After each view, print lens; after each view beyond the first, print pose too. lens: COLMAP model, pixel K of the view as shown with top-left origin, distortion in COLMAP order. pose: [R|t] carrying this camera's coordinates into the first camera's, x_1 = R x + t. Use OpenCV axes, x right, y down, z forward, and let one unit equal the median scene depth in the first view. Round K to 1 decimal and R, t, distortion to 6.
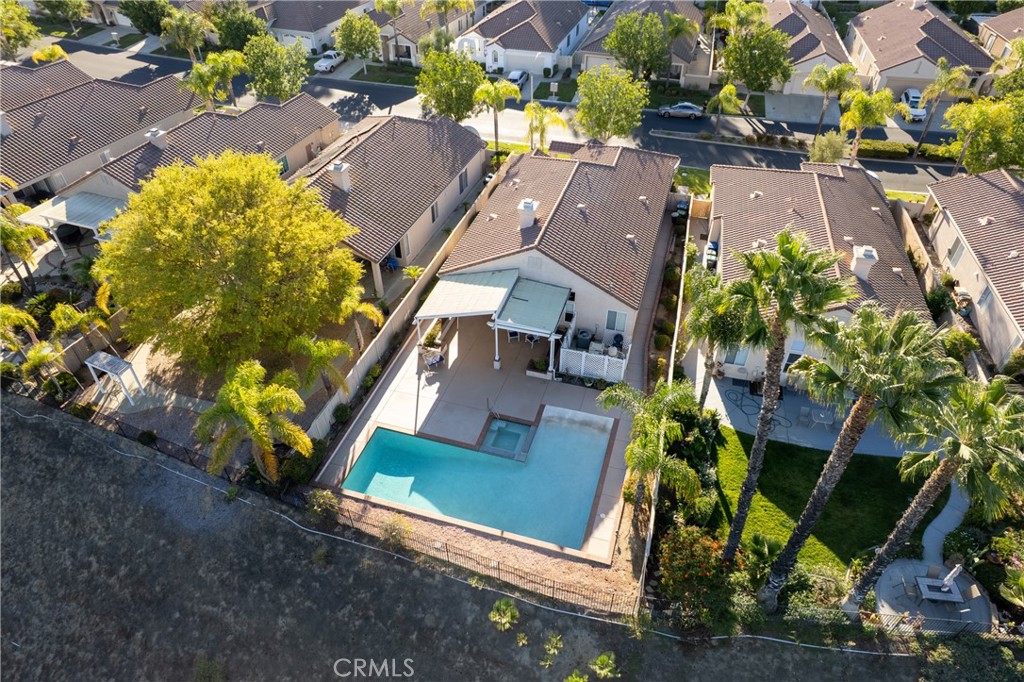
lens RADIAL K [[667.0, 0, 512.0], [0, 667.0, 341.0], [0, 0, 1]] dist [-0.087394, 0.085220]
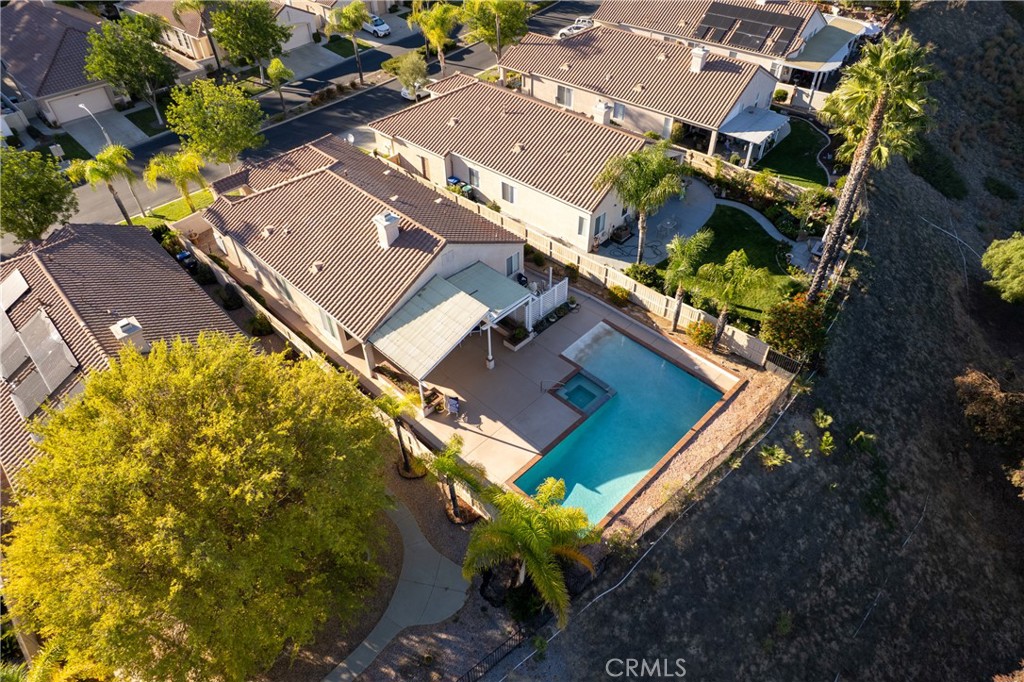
lens RADIAL K [[667.0, 0, 512.0], [0, 667.0, 341.0], [0, 0, 1]] dist [-0.087394, 0.085220]
pose [[0.458033, -0.609399, 0.647177, -0.639512], [0.580687, 0.756351, 0.301225, -0.273708], [-0.673059, 0.237837, 0.700304, 0.318719]]
